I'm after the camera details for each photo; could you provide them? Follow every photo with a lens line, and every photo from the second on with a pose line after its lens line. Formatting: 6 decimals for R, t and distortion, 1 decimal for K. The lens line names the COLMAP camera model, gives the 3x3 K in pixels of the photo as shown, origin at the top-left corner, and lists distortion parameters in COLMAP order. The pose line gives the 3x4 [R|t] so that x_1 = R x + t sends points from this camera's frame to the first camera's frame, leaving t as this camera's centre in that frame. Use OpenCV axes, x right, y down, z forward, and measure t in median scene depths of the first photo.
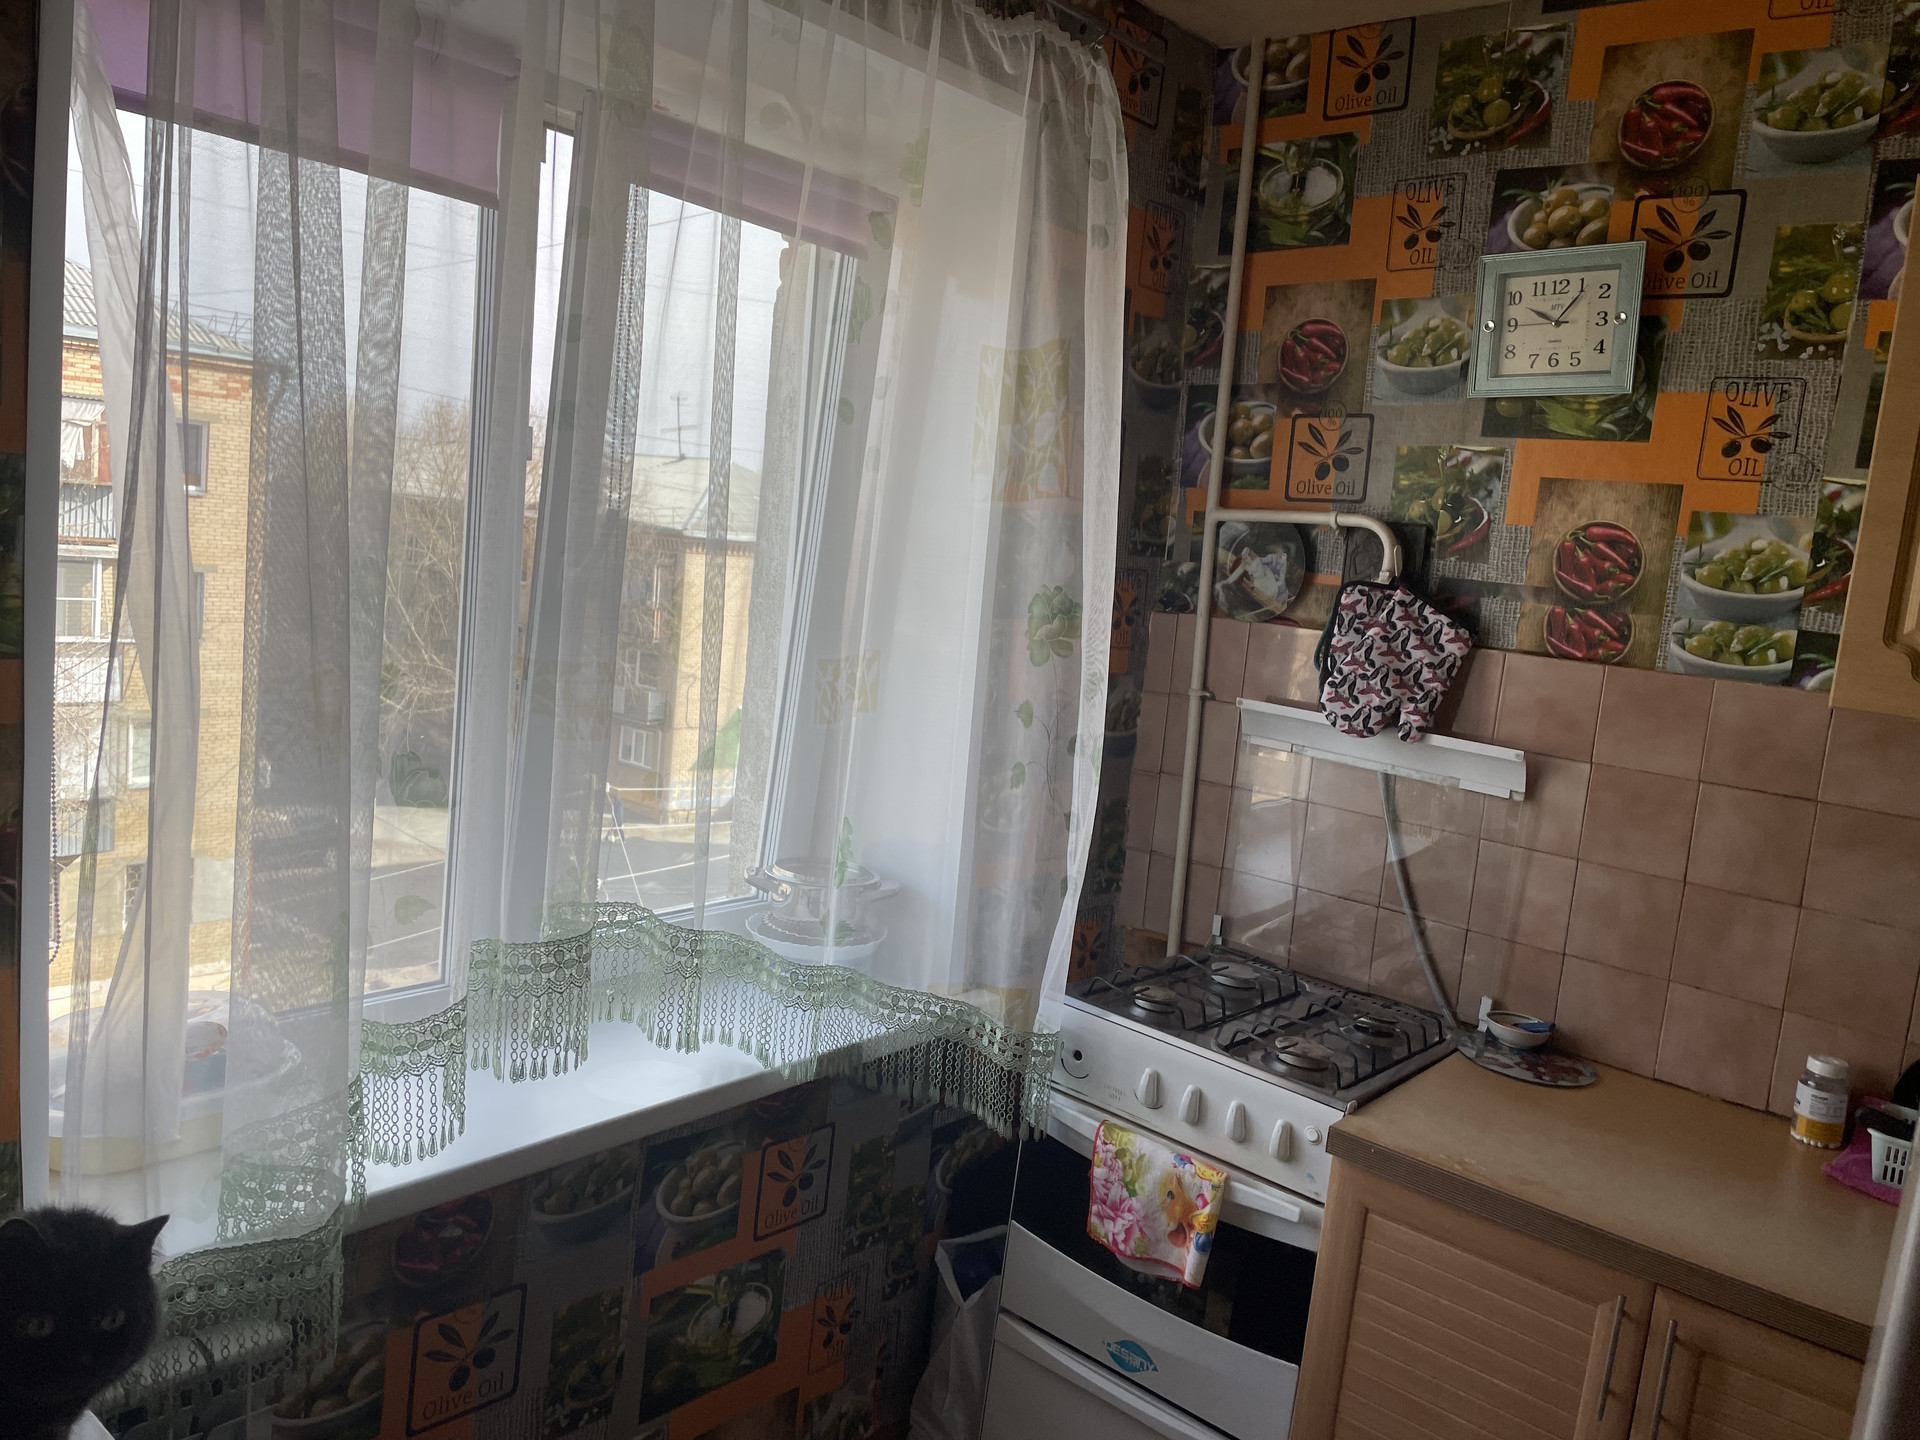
lens RADIAL K [[1479.4, 0, 997.1], [0, 1479.4, 727.4], [0, 0, 1]] dist [0.097619, -0.129214]
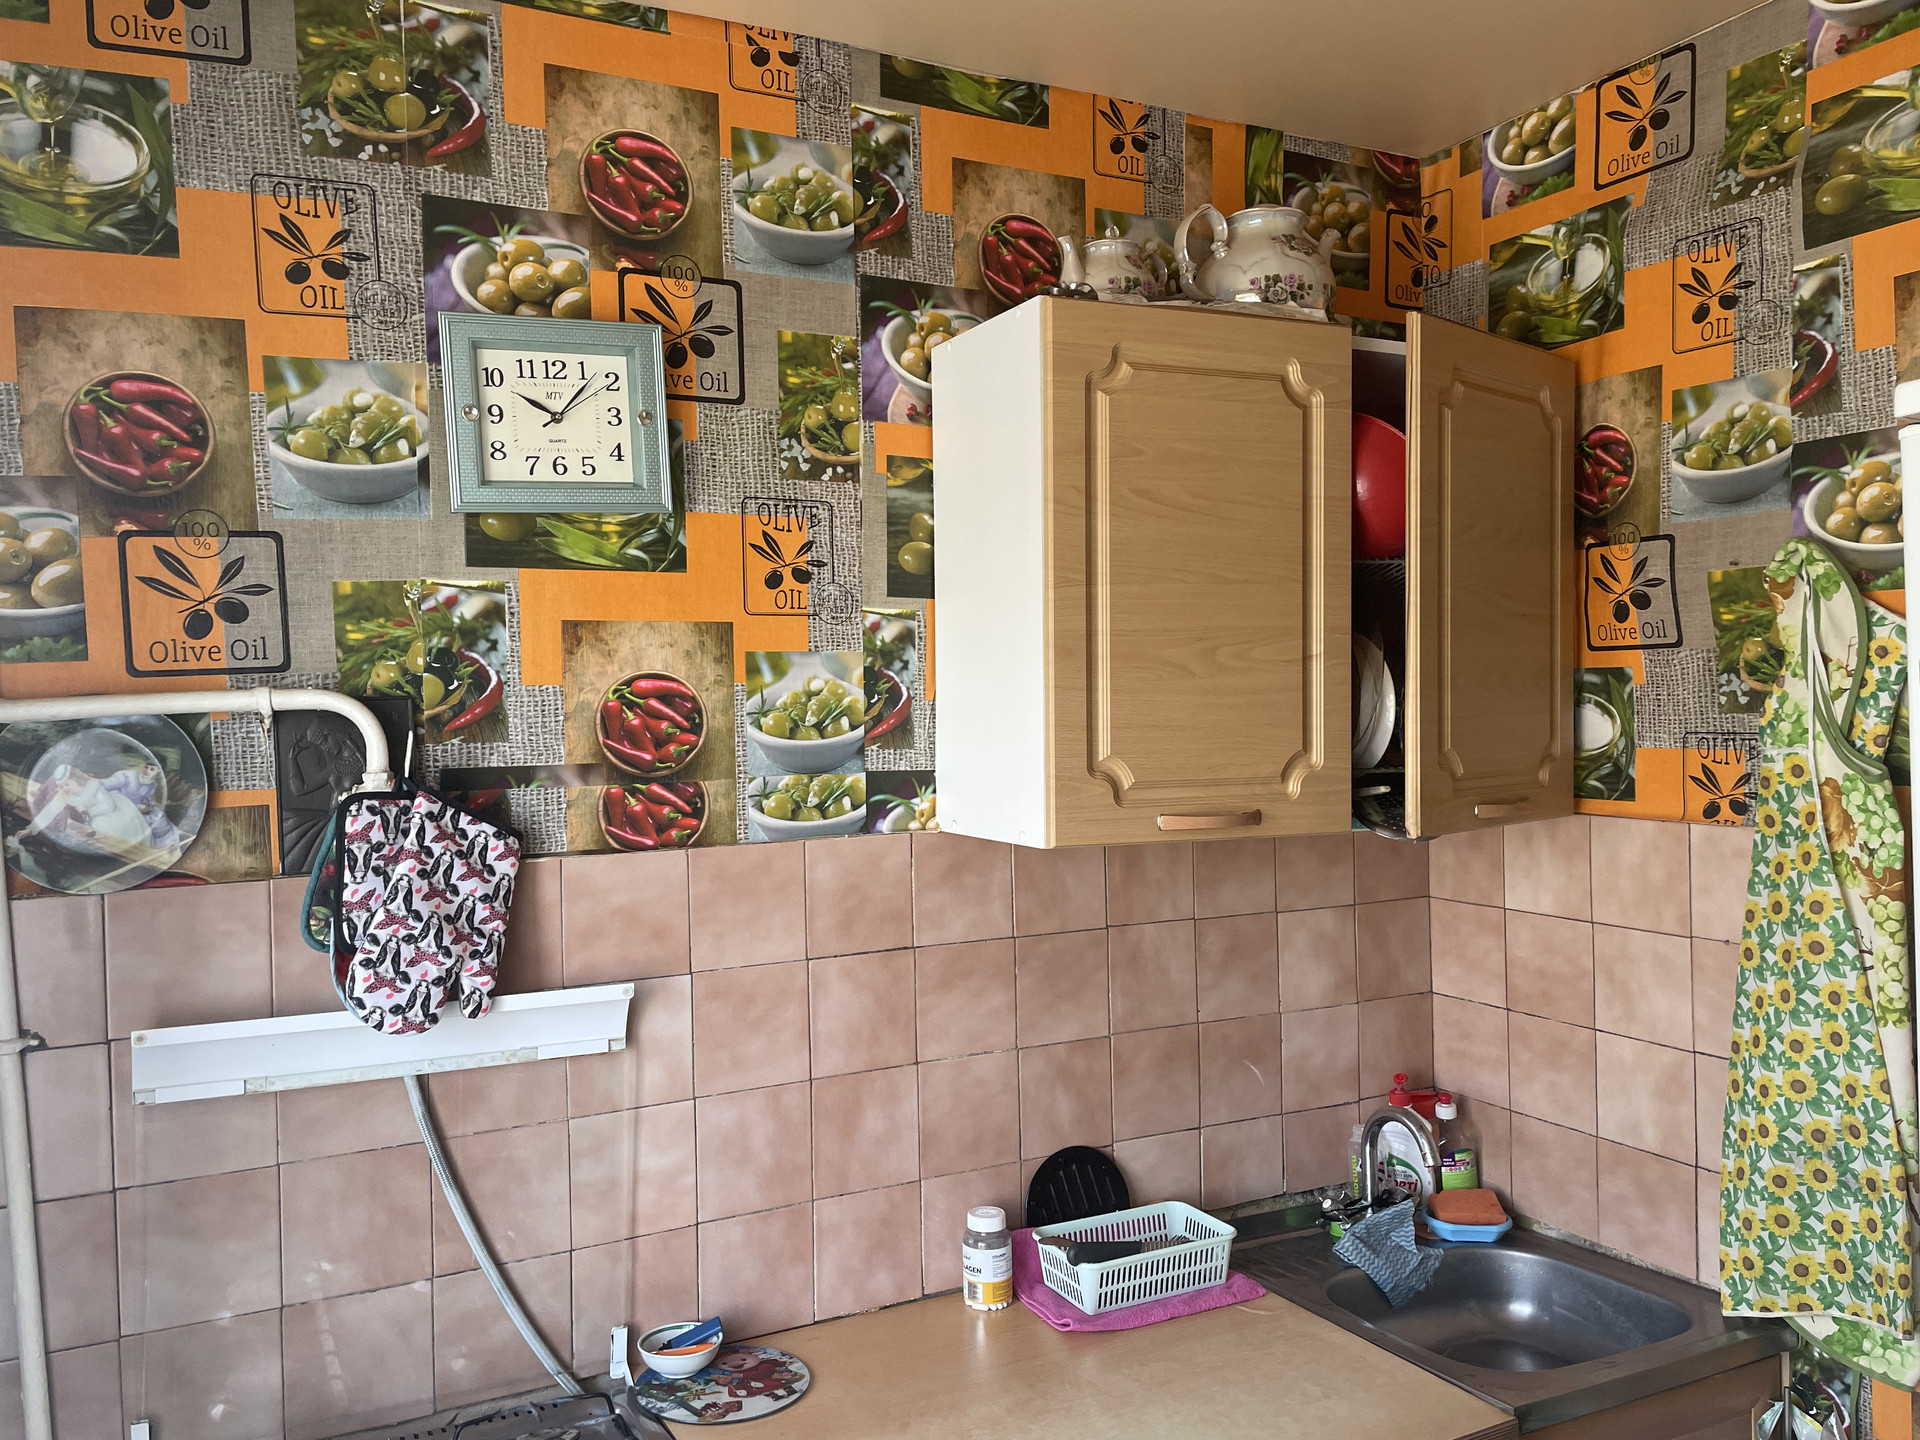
lens RADIAL K [[1479.4, 0, 949.0], [0, 1479.4, 724.1], [0, 0, 1]] dist [0.097619, -0.129214]
pose [[0.383281, -0.120829, 0.915694, -0.253916], [0.178941, 0.982337, 0.054724, -0.124291], [-0.906132, 0.142881, 0.398132, 0.546117]]
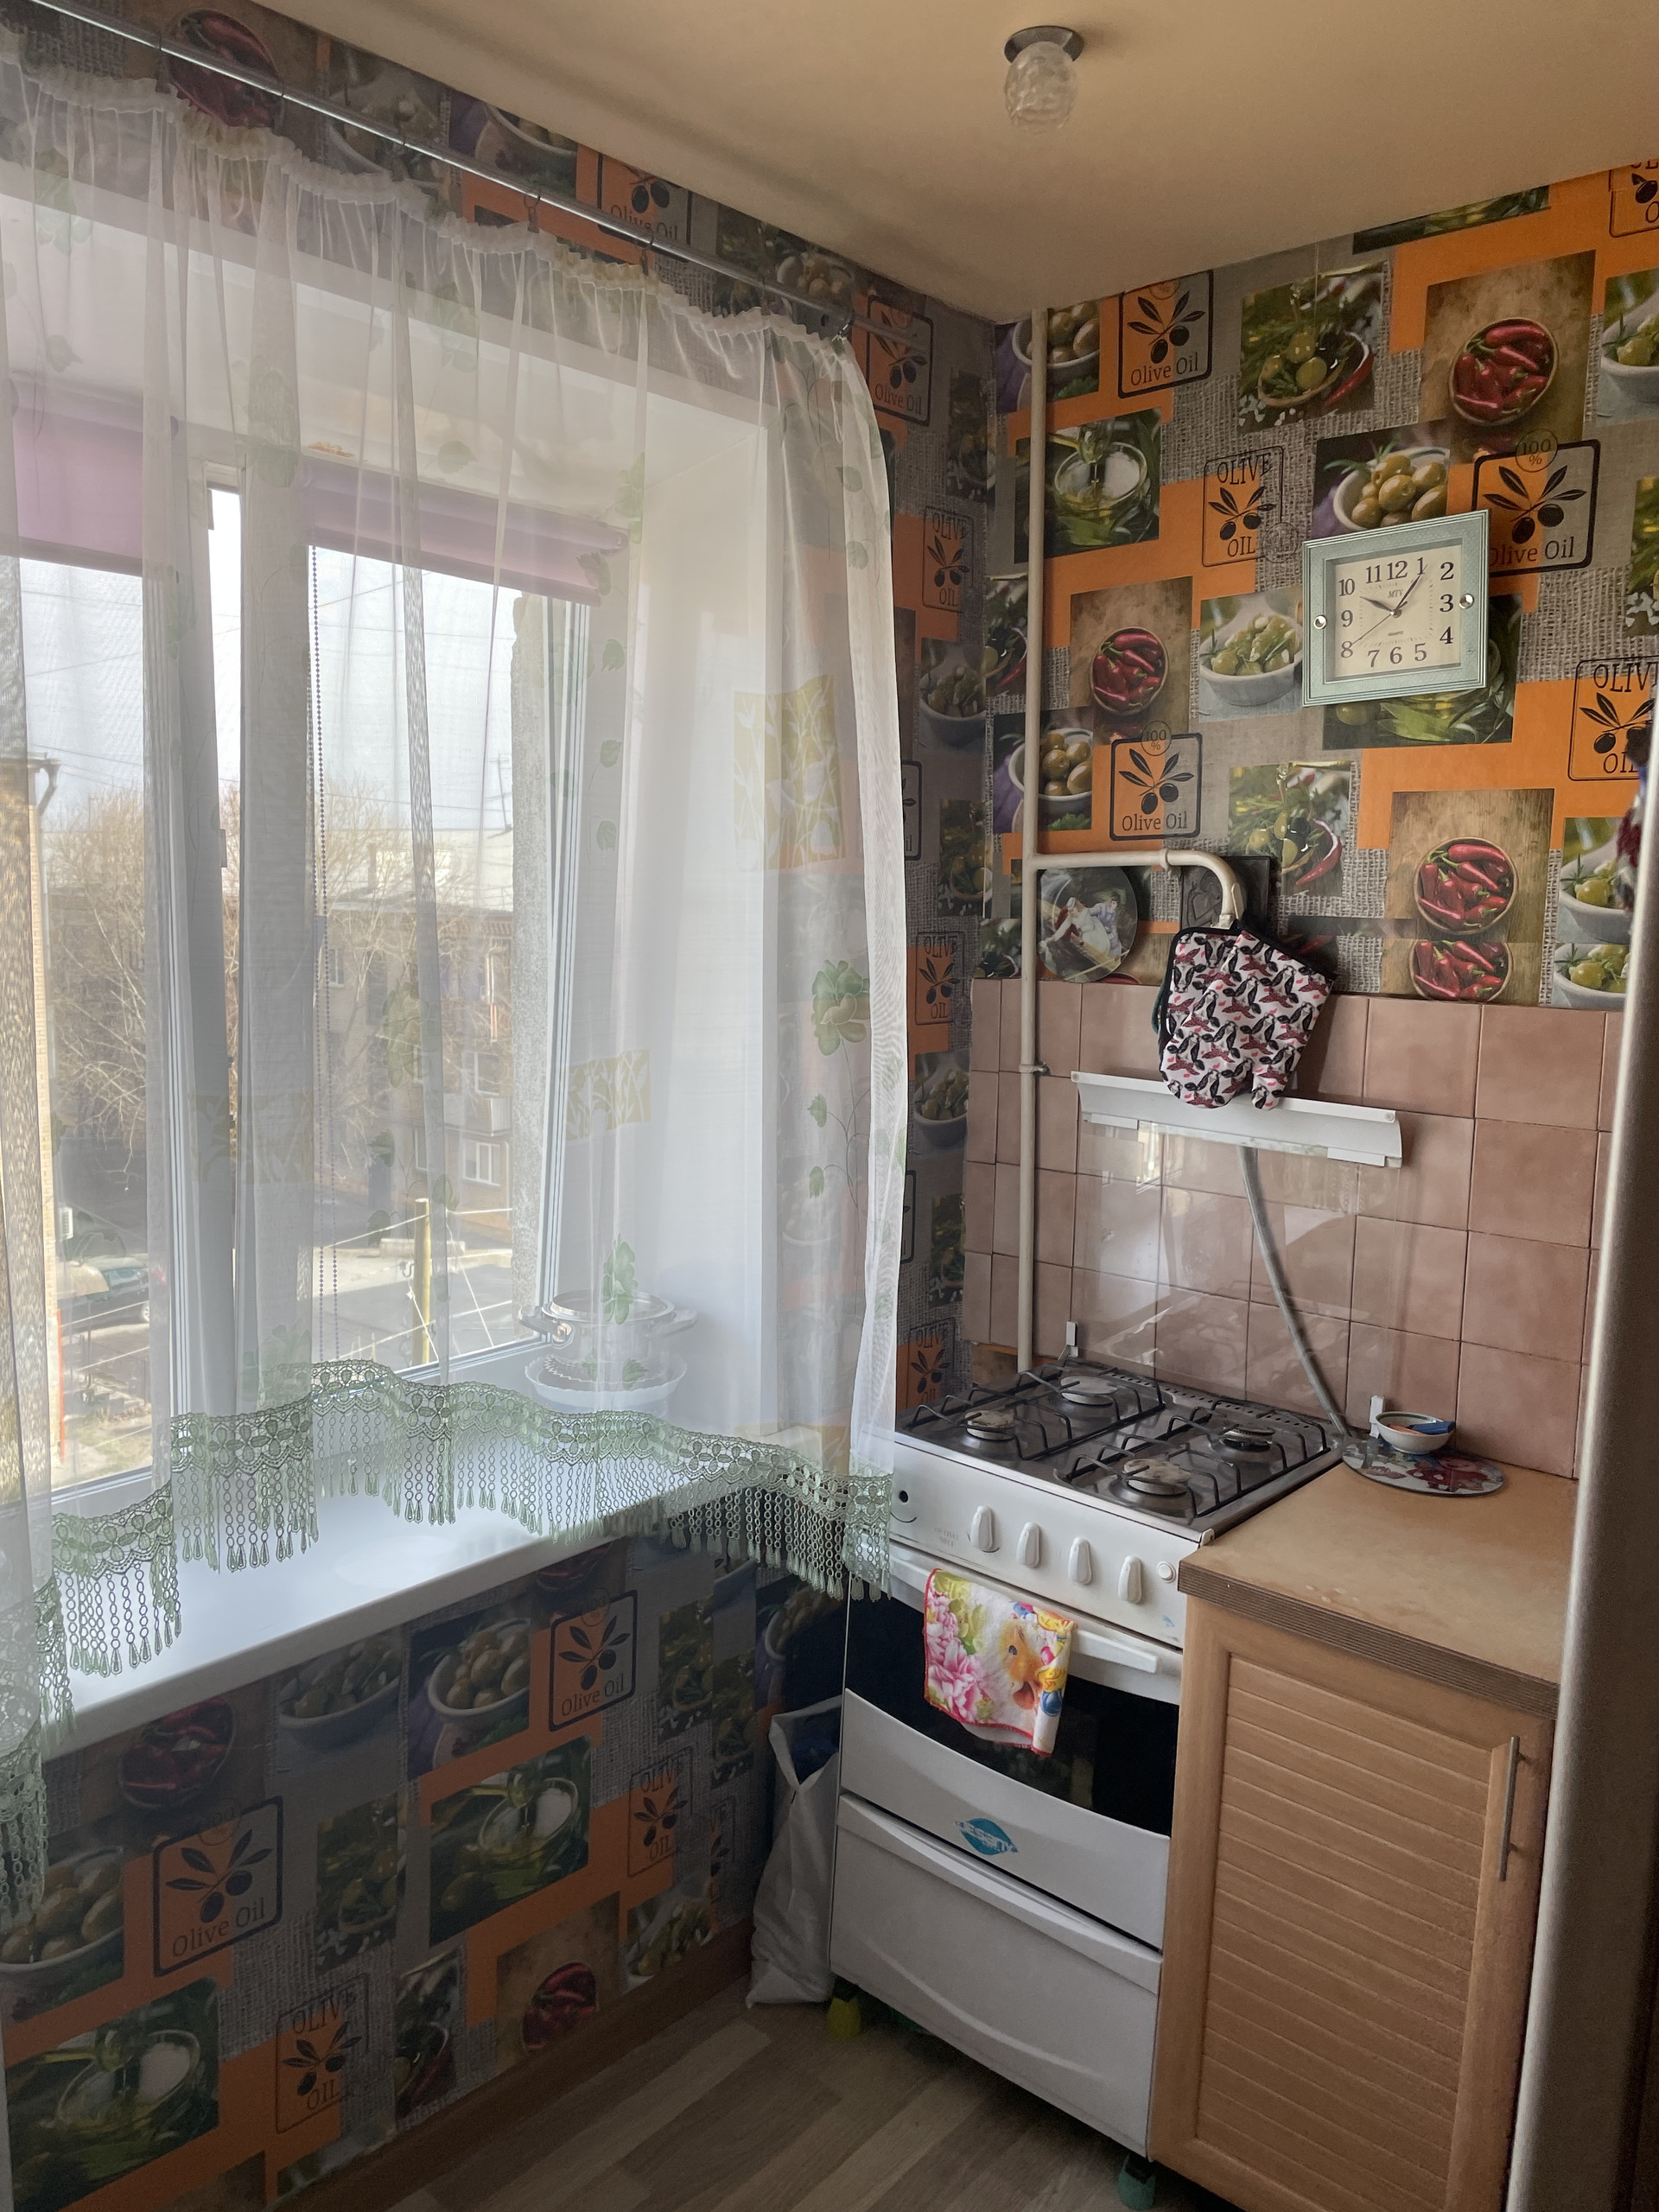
lens RADIAL K [[1704.4, 0, 840.2], [0, 1704.4, 1120.2], [0, 0, 1]] dist [0.097619, -0.129214]
pose [[0.996638, -0.073161, -0.036866, 0.069906], [0.073362, 0.997297, 0.004119, -0.006244], [0.036465, -0.006809, 0.999312, -0.004116]]
